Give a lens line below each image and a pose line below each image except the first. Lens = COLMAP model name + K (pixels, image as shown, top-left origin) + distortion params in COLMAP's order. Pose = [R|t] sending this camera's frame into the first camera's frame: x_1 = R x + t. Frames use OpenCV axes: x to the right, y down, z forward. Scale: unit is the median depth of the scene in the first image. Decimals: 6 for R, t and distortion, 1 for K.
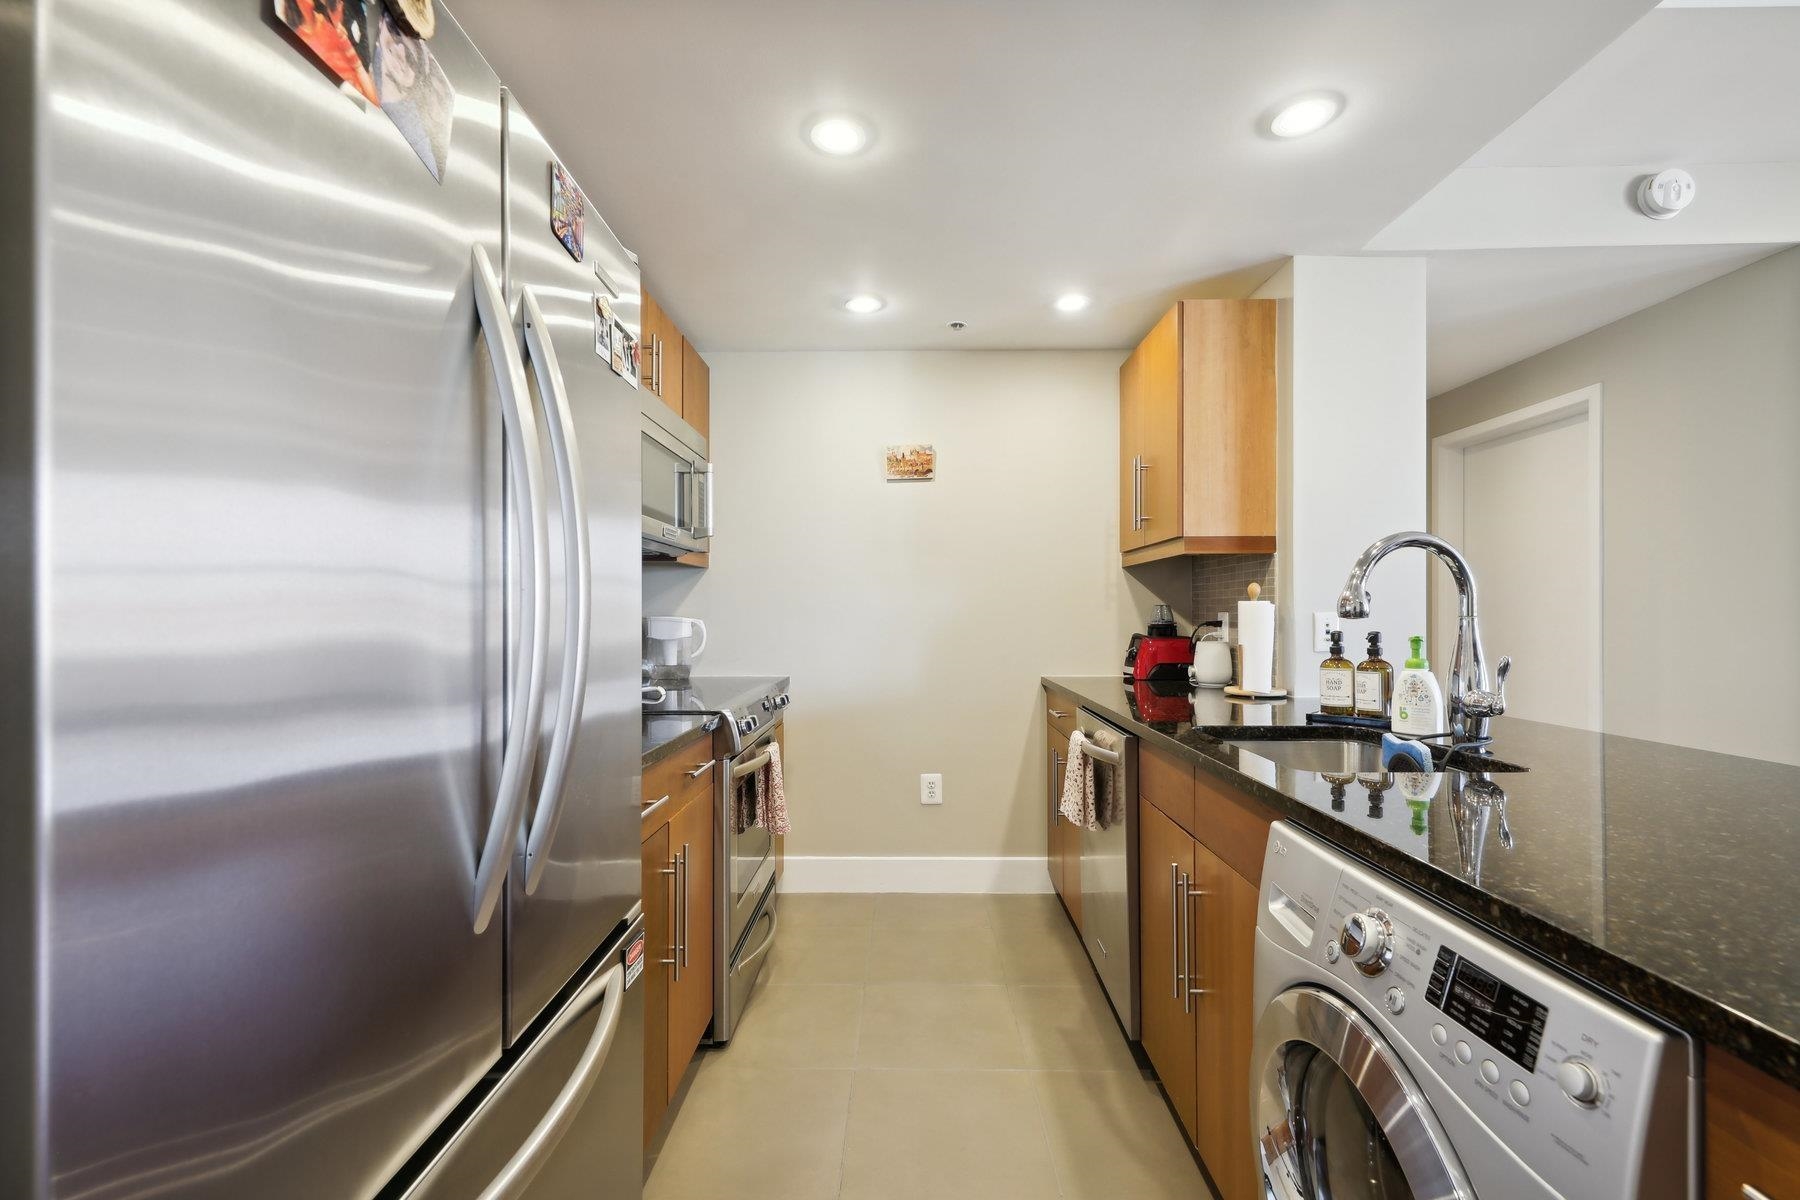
lens RADIAL K [[774.0, 0, 894.2], [0, 774.0, 615.4], [0, 0, 1]] dist [0.009807, -0.001993]
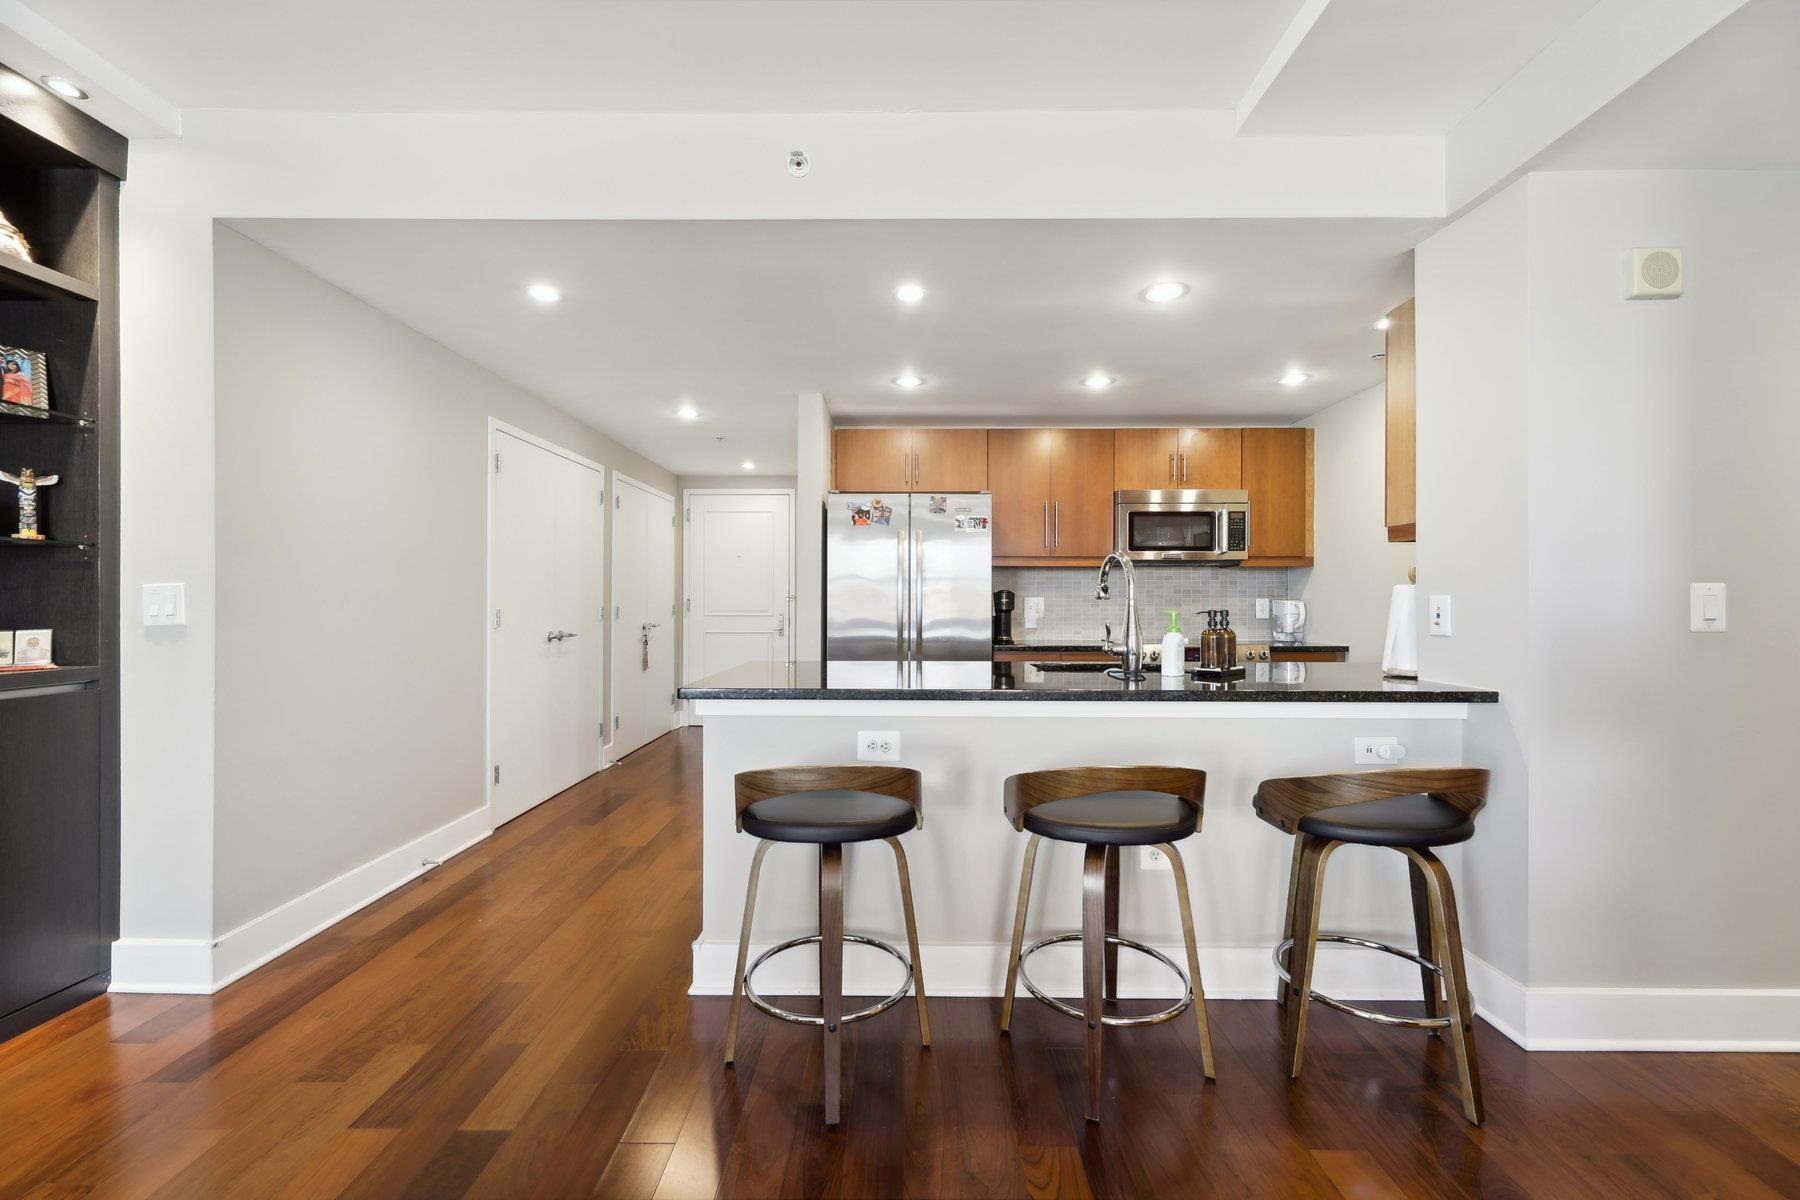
lens RADIAL K [[718.9, 0, 901.3], [0, 718.9, 603.0], [0, 0, 1]] dist [0.012045, -0.003996]
pose [[0.015298, 0.003625, -0.999876, 1.523517], [-0.003610, 0.999987, 0.003570, 0.005450], [0.999876, 0.003555, 0.015311, 0.326082]]
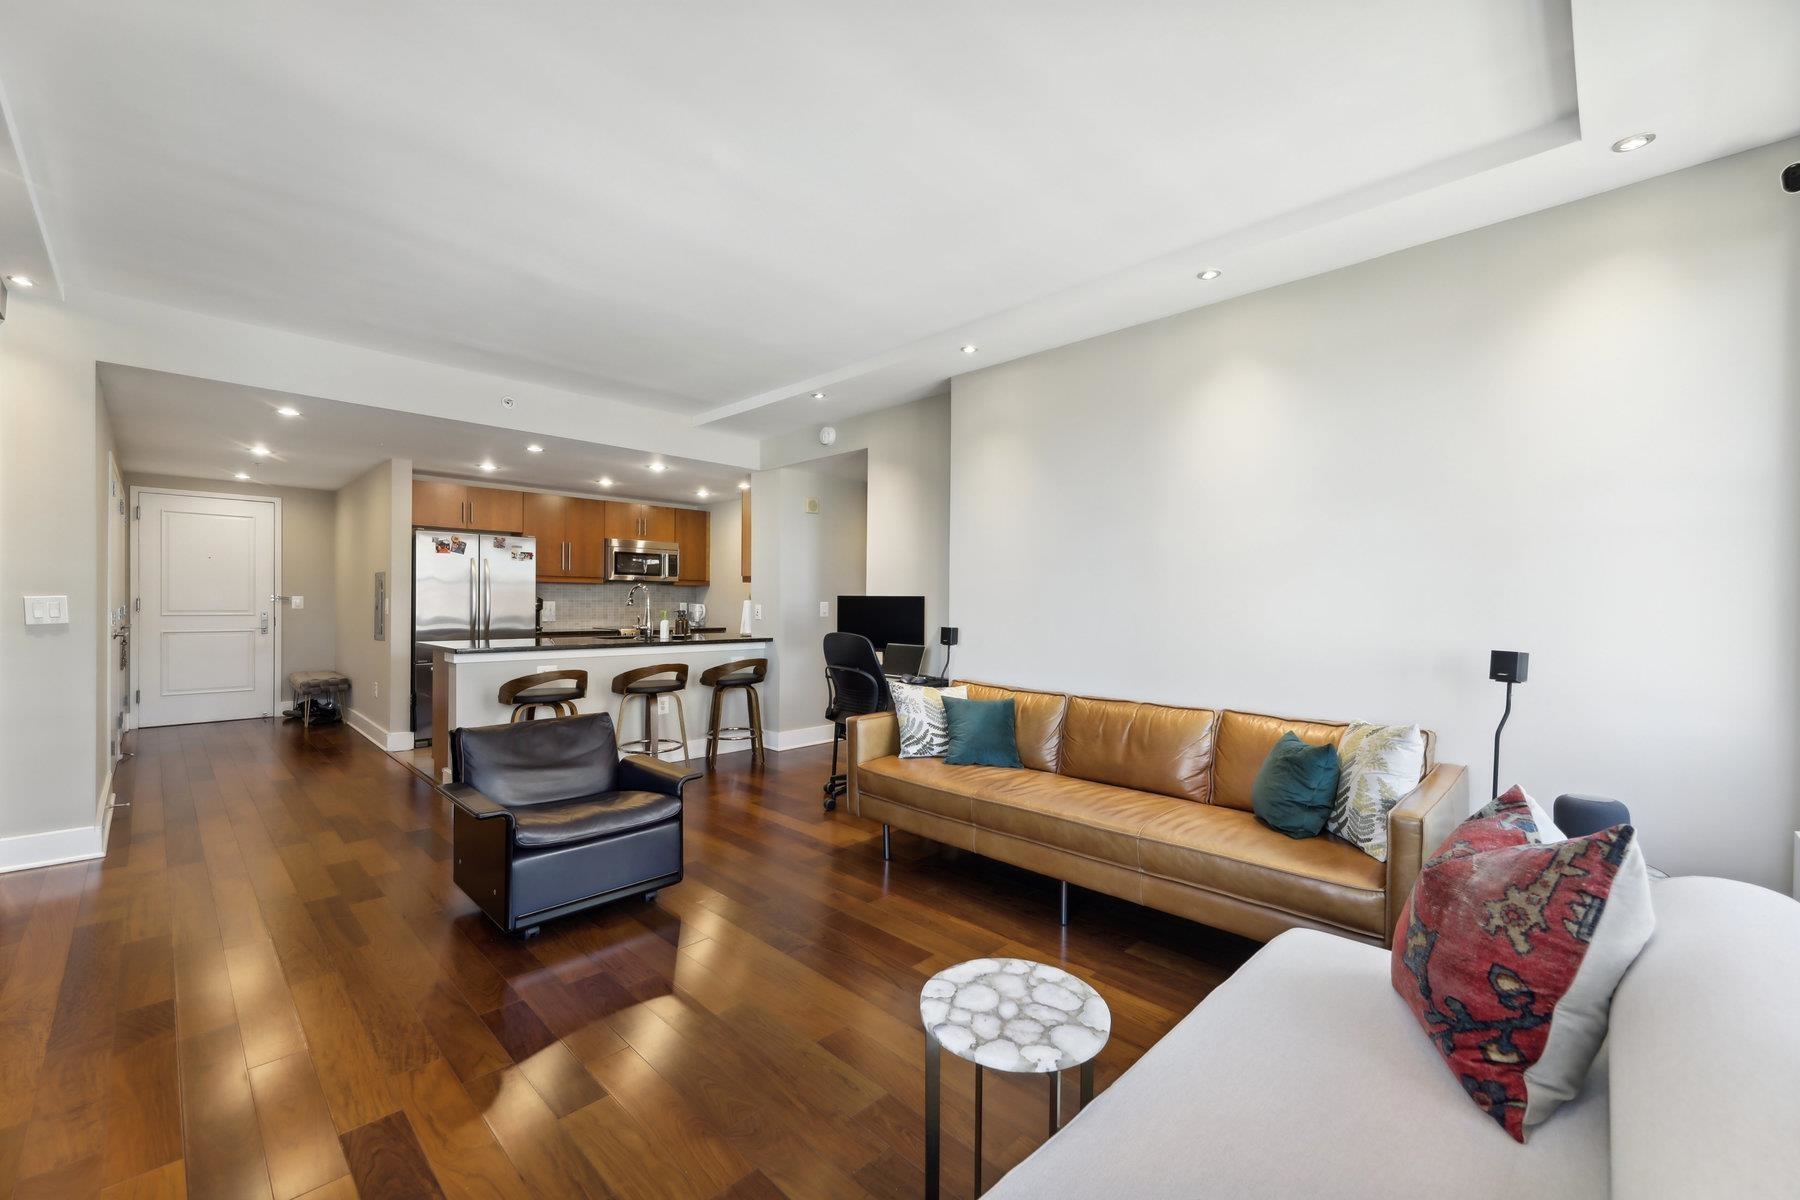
lens RADIAL K [[718.9, 0, 900.3], [0, 718.9, 612.3], [0, 0, 1]] dist [0.012045, -0.003996]
pose [[0.730513, 0.018885, -0.682637, 2.742405], [-0.011542, 0.999816, 0.015307, -0.021986], [0.682801, -0.003303, 0.730597, -0.503800]]
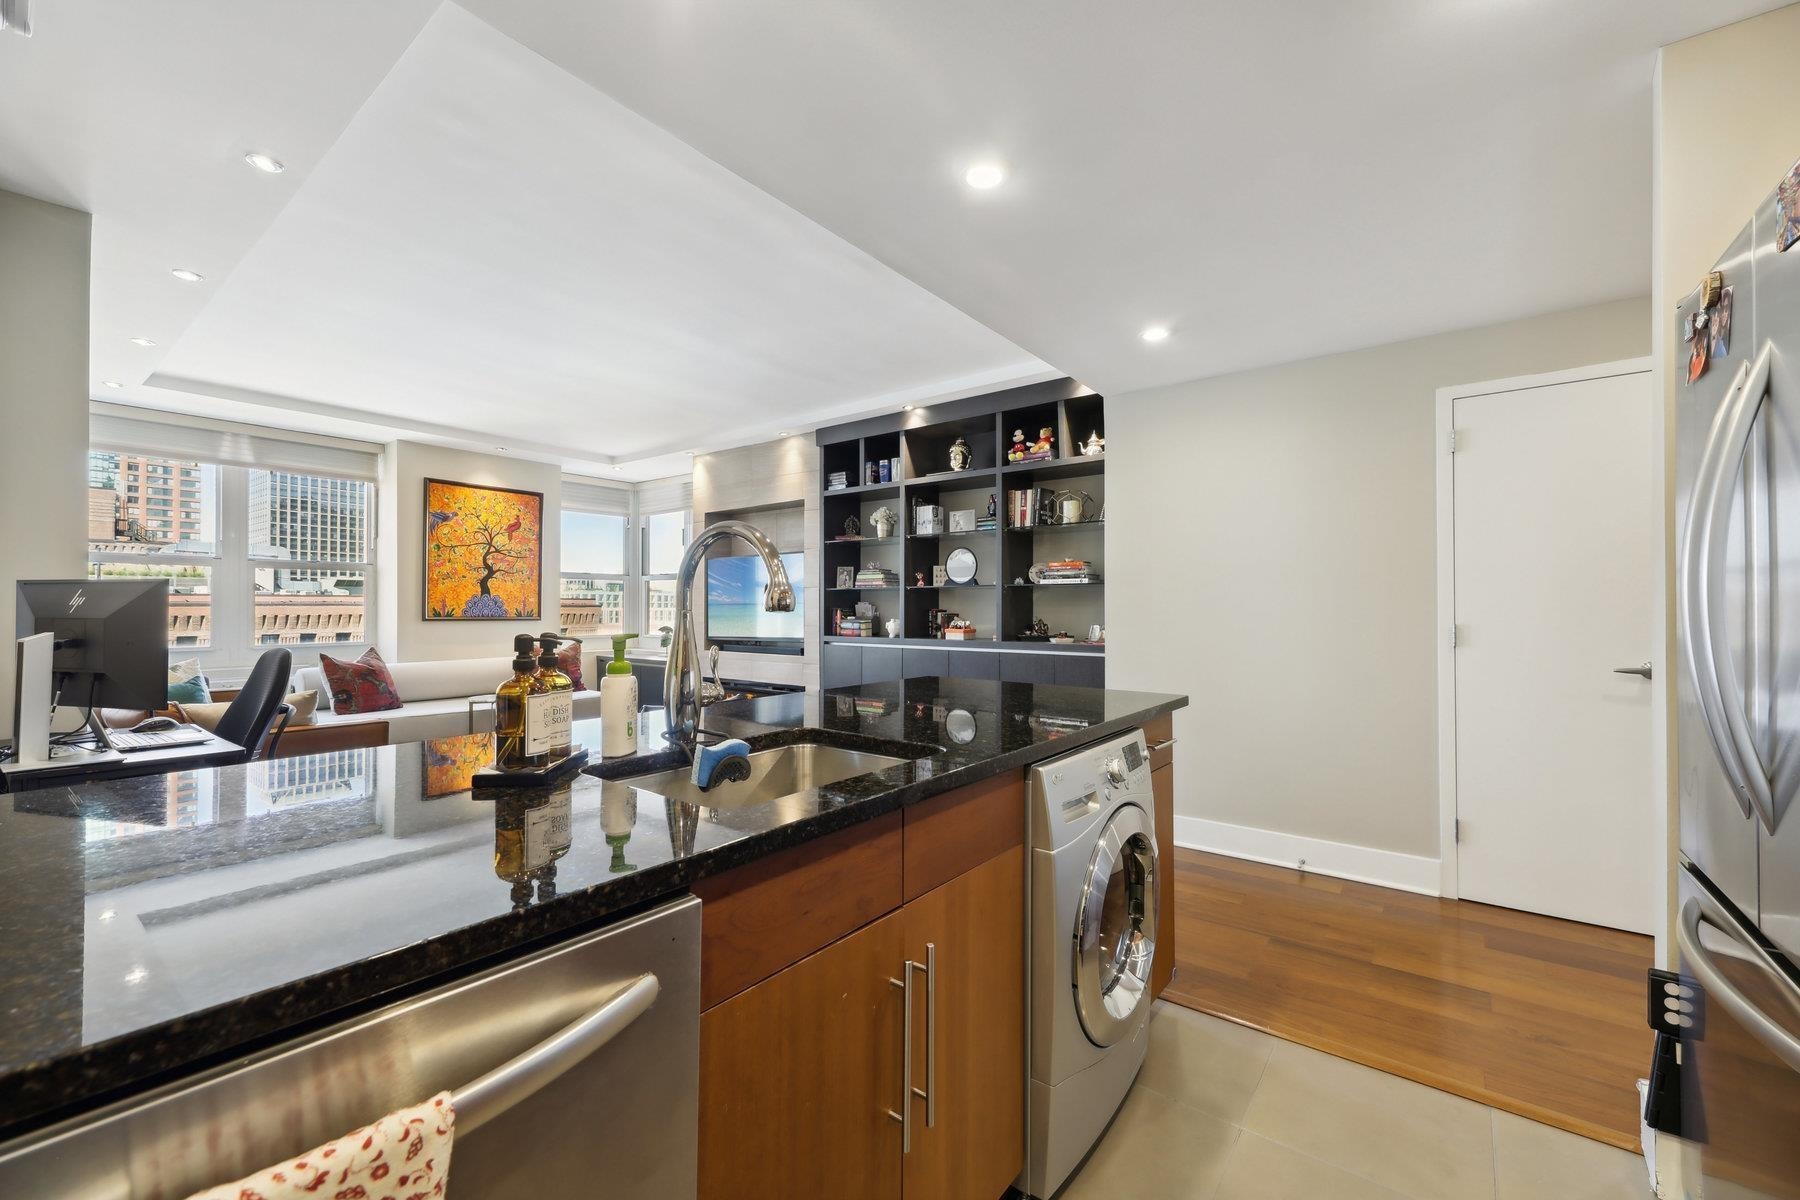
lens RADIAL K [[718.9, 0, 895.3], [0, 718.9, 601.0], [0, 0, 1]] dist [0.012045, -0.003996]
pose [[-0.797450, 0.008797, 0.603321, -0.019812], [0.001831, 0.999924, -0.012161, 0.001705], [-0.603383, -0.008593, -0.797406, 1.040583]]
